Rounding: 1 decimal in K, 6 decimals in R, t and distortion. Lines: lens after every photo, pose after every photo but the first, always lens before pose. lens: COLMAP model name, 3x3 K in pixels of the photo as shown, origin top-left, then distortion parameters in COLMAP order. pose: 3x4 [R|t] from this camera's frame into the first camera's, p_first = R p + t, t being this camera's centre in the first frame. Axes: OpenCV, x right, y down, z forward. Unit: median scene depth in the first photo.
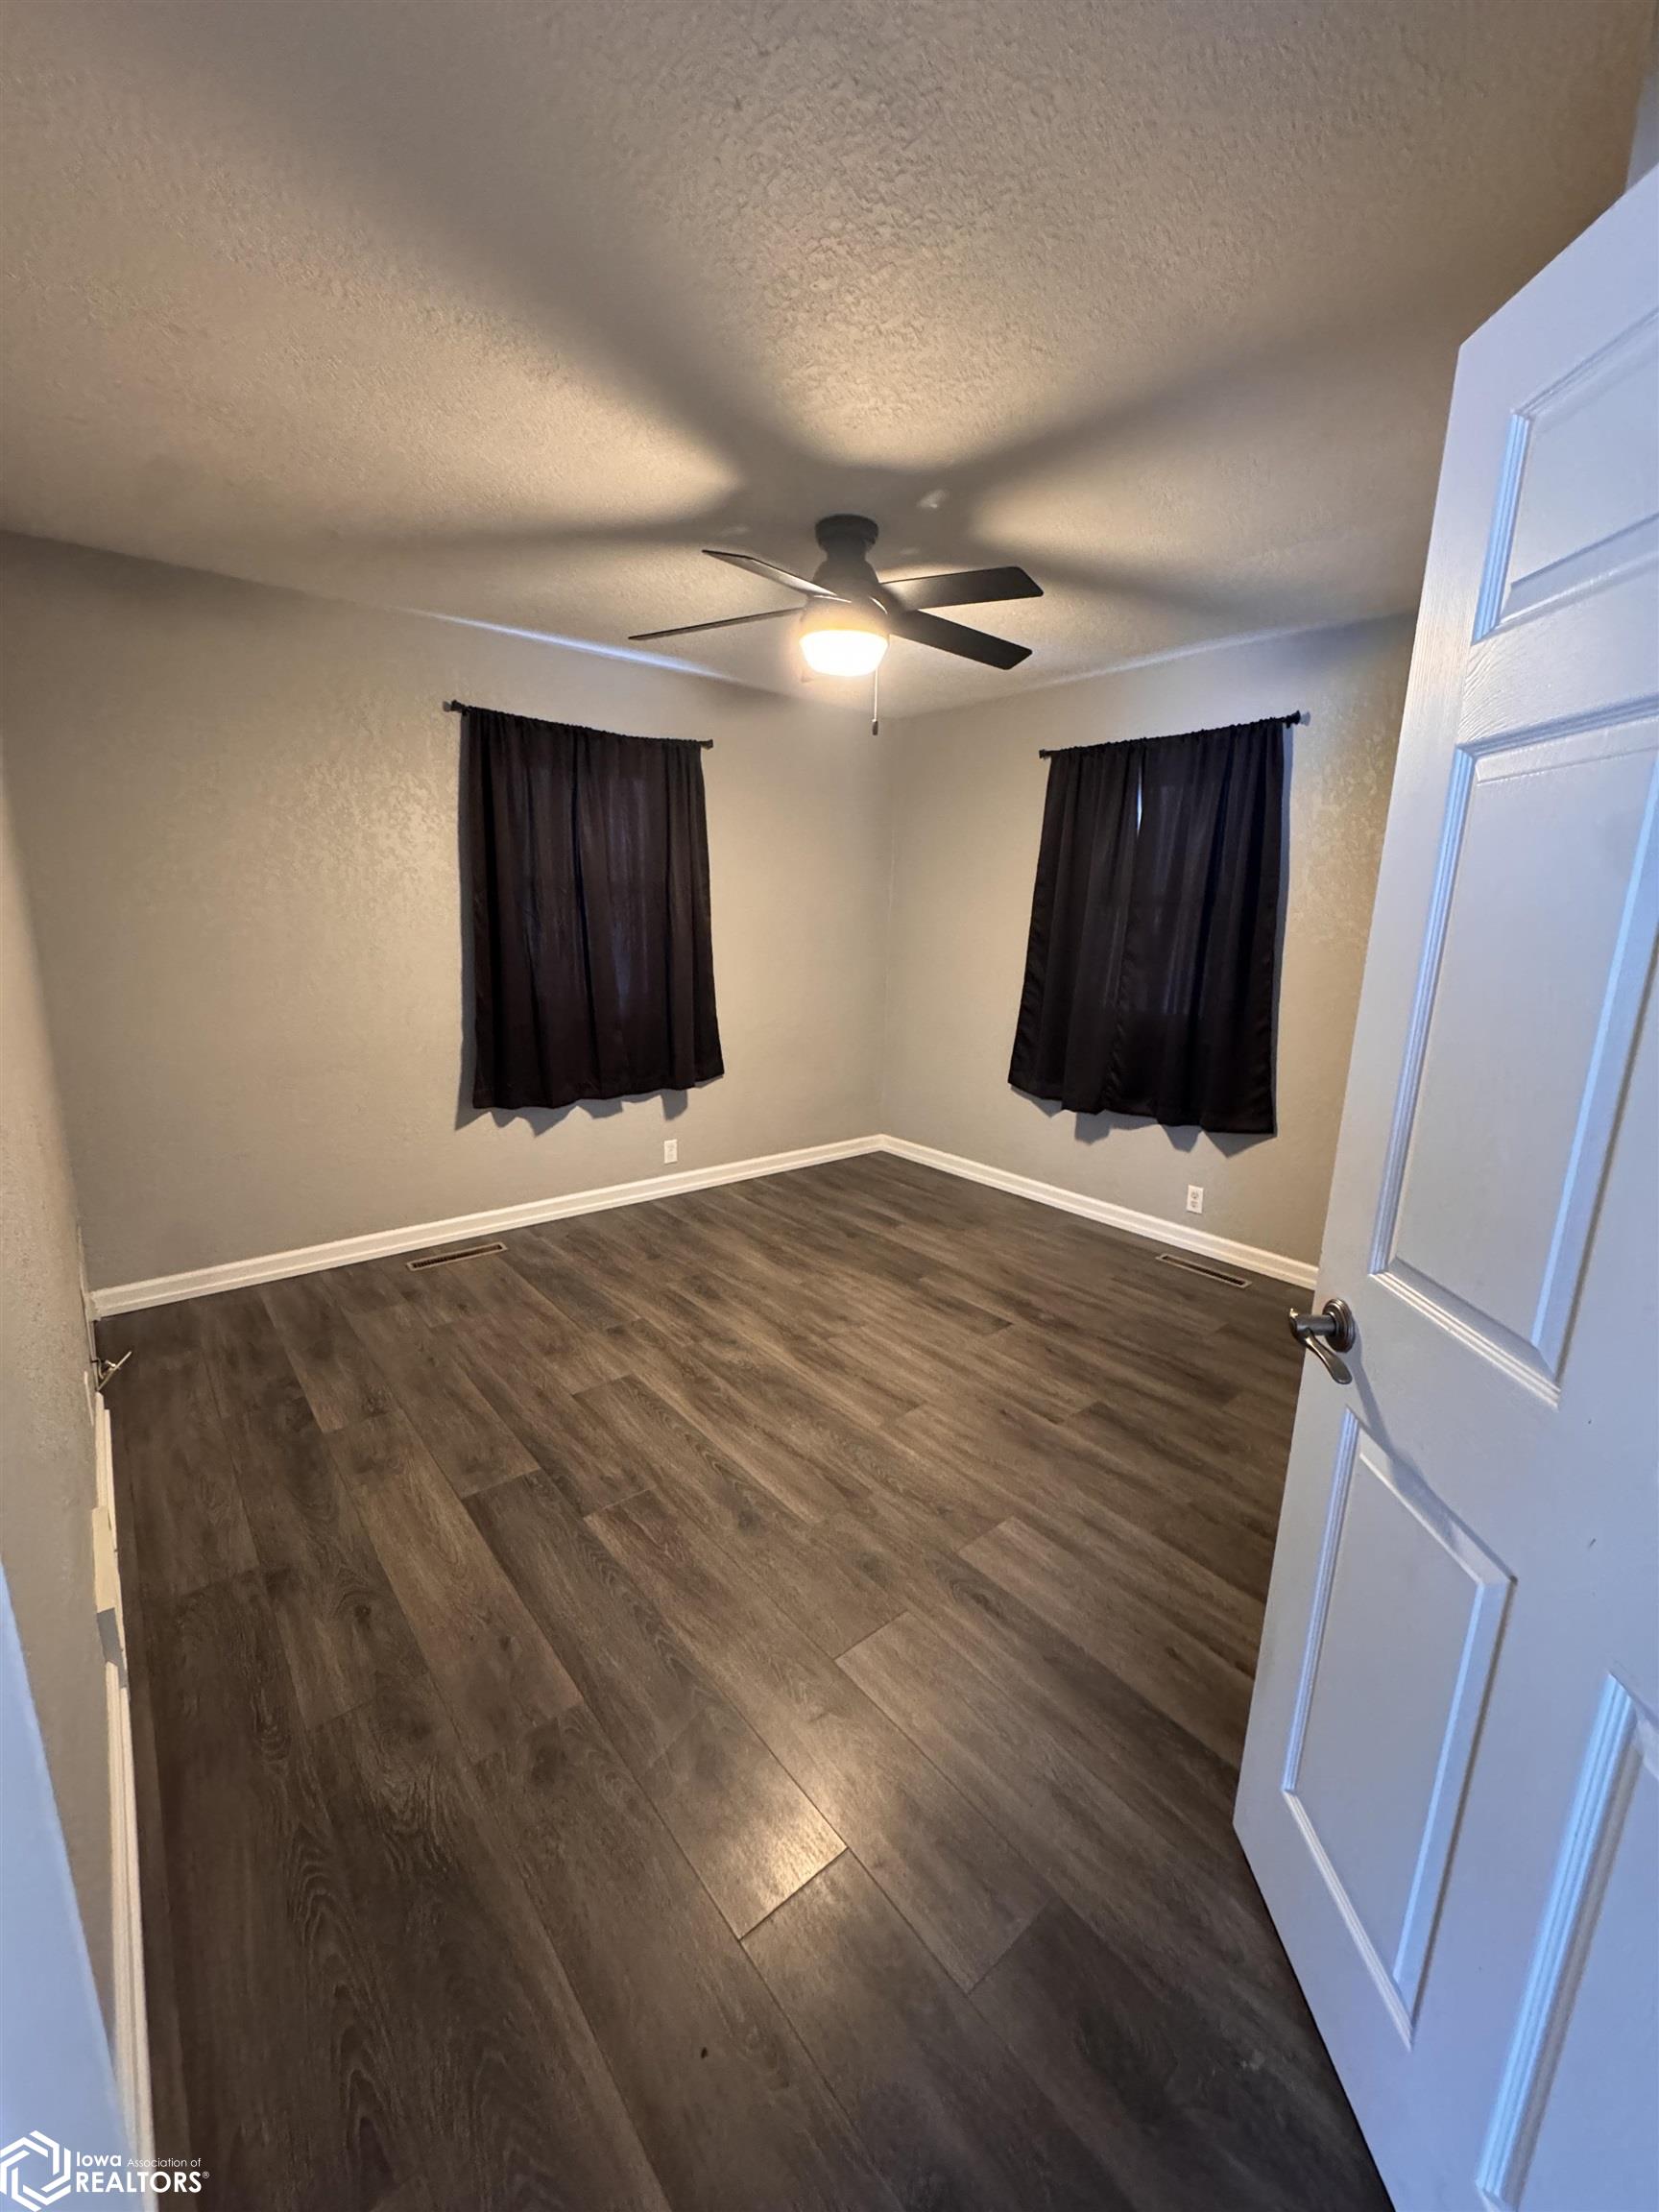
lens RADIAL K [[879.3, 0, 834.0], [0, 879.3, 1107.6], [0, 0, 1]] dist [-0.002820, 0.000460]
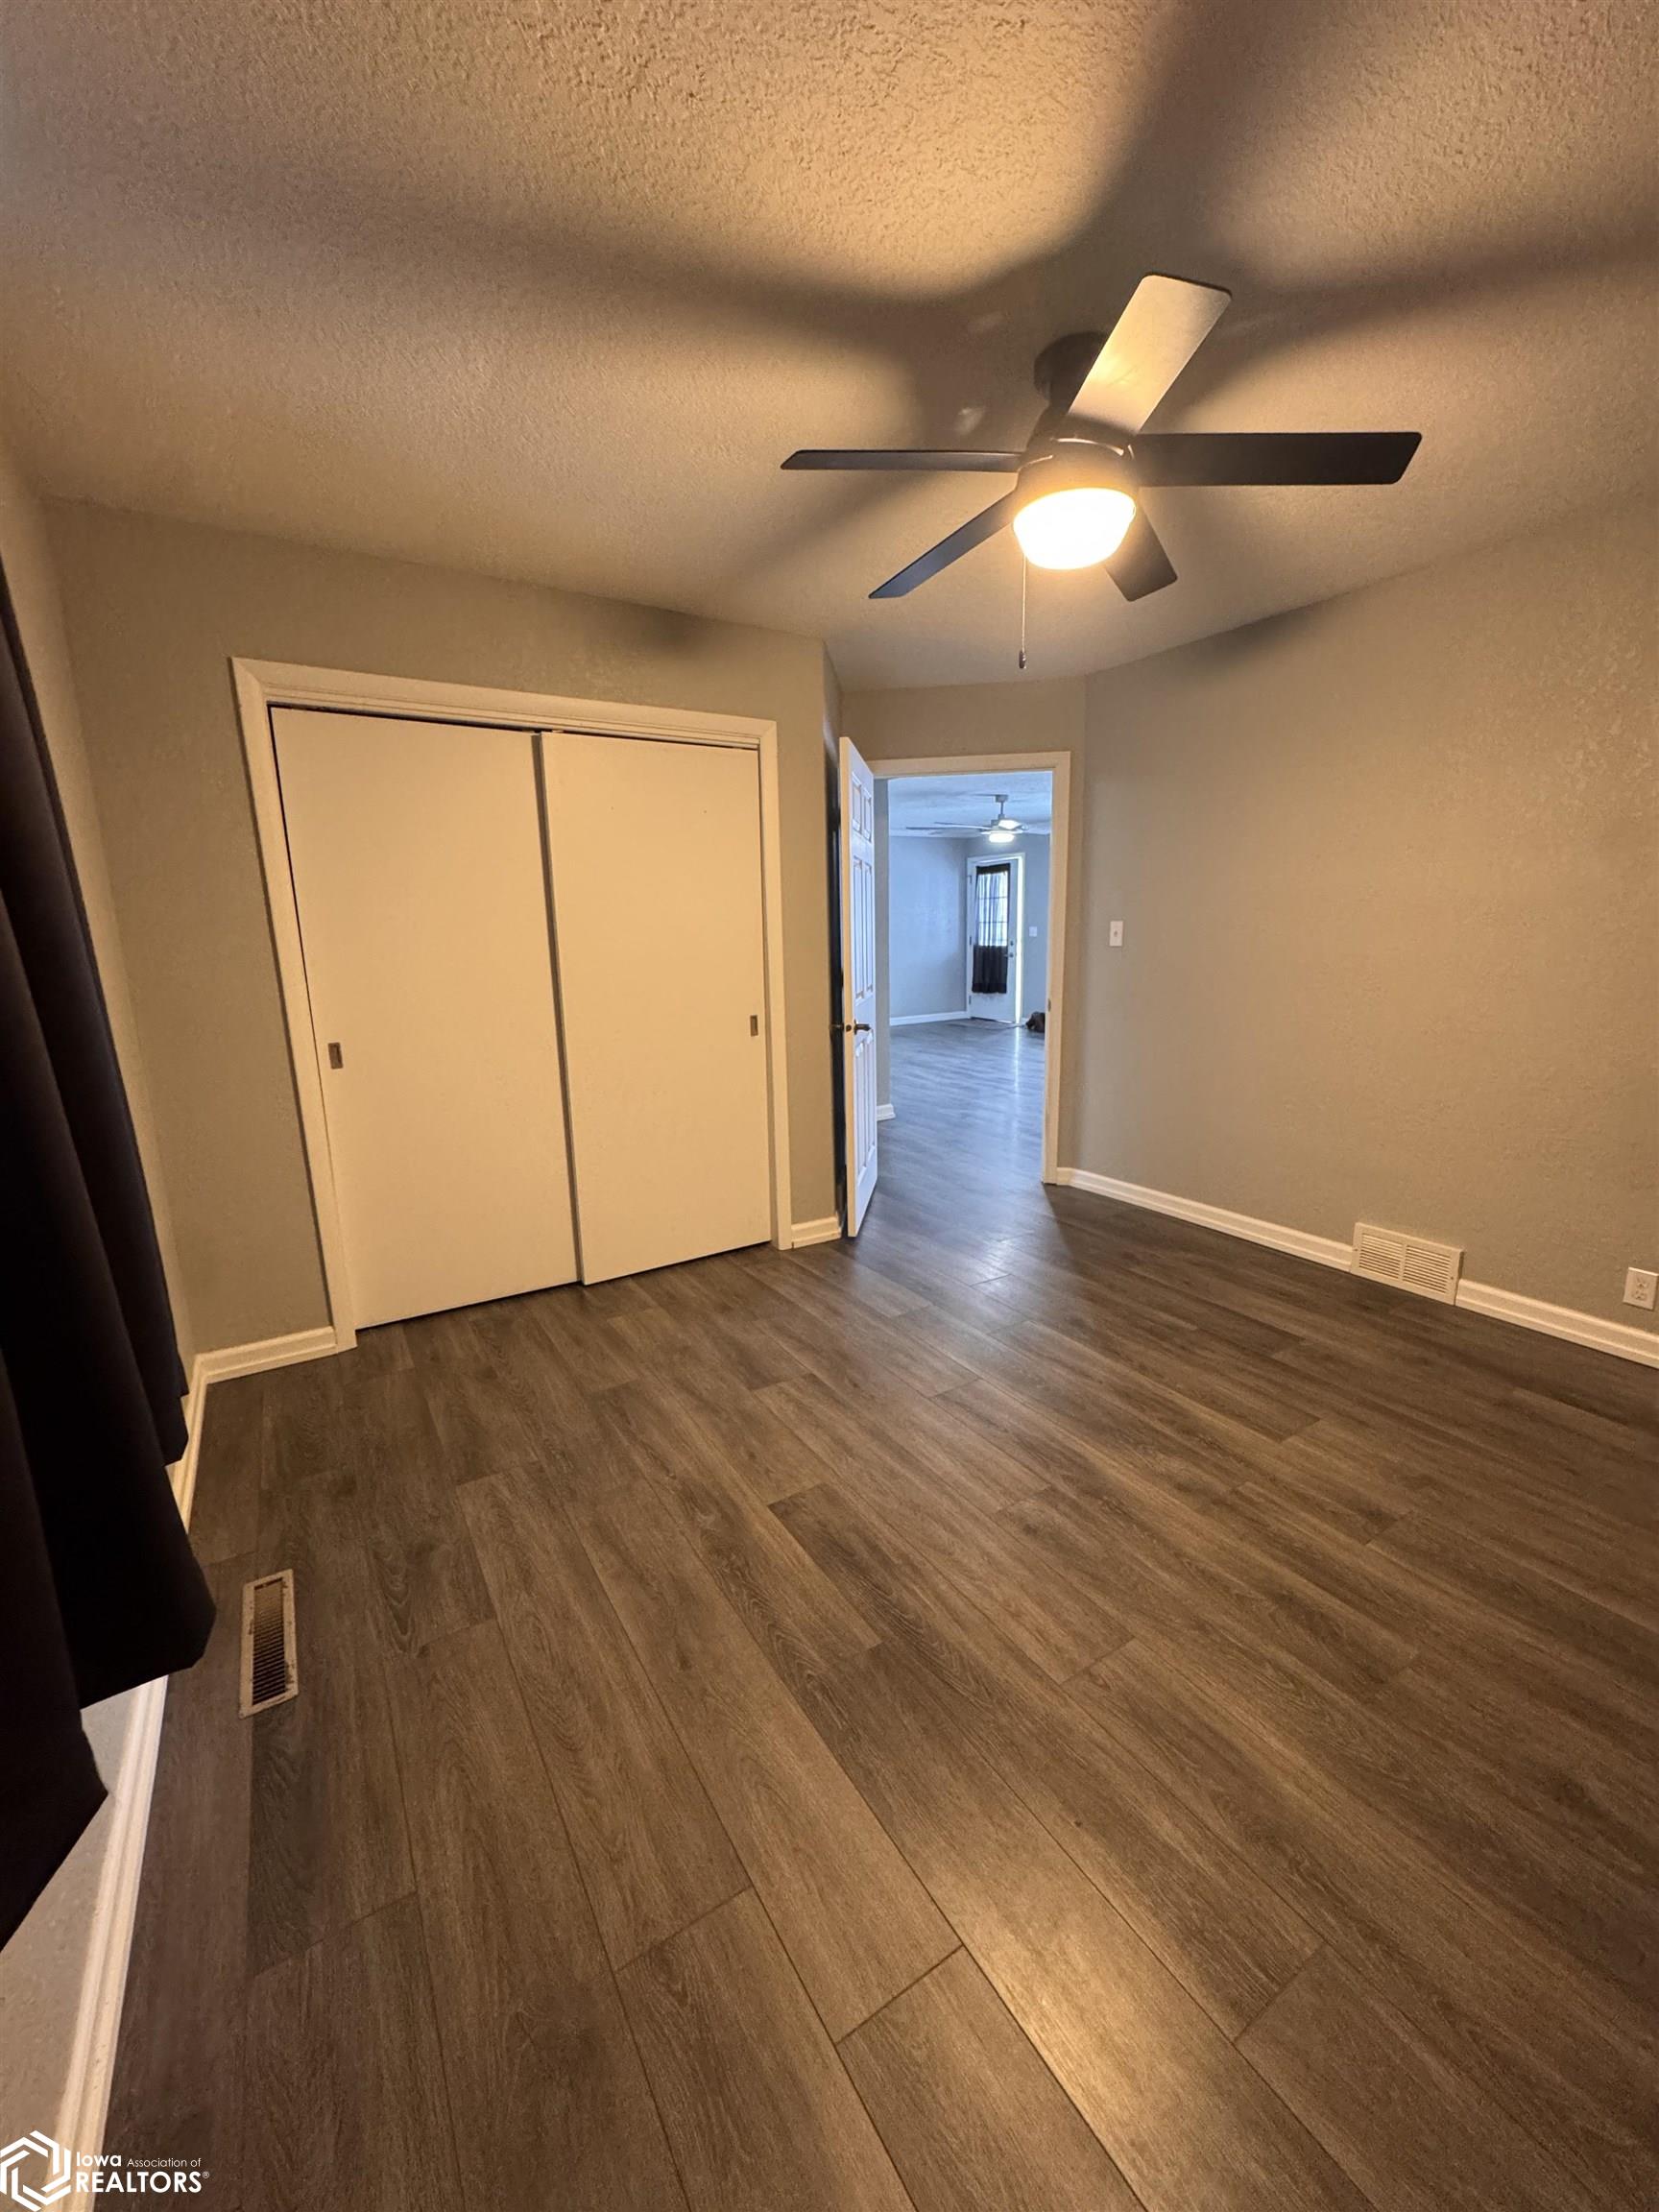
lens RADIAL K [[879.3, 0, 835.9], [0, 879.3, 1106.2], [0, 0, 1]] dist [-0.002820, 0.000460]
pose [[-0.990901, -0.028822, 0.131471, 0.085951], [0.029289, 0.907219, 0.419638, -0.348009], [-0.131368, 0.419670, -0.898120, 1.677139]]
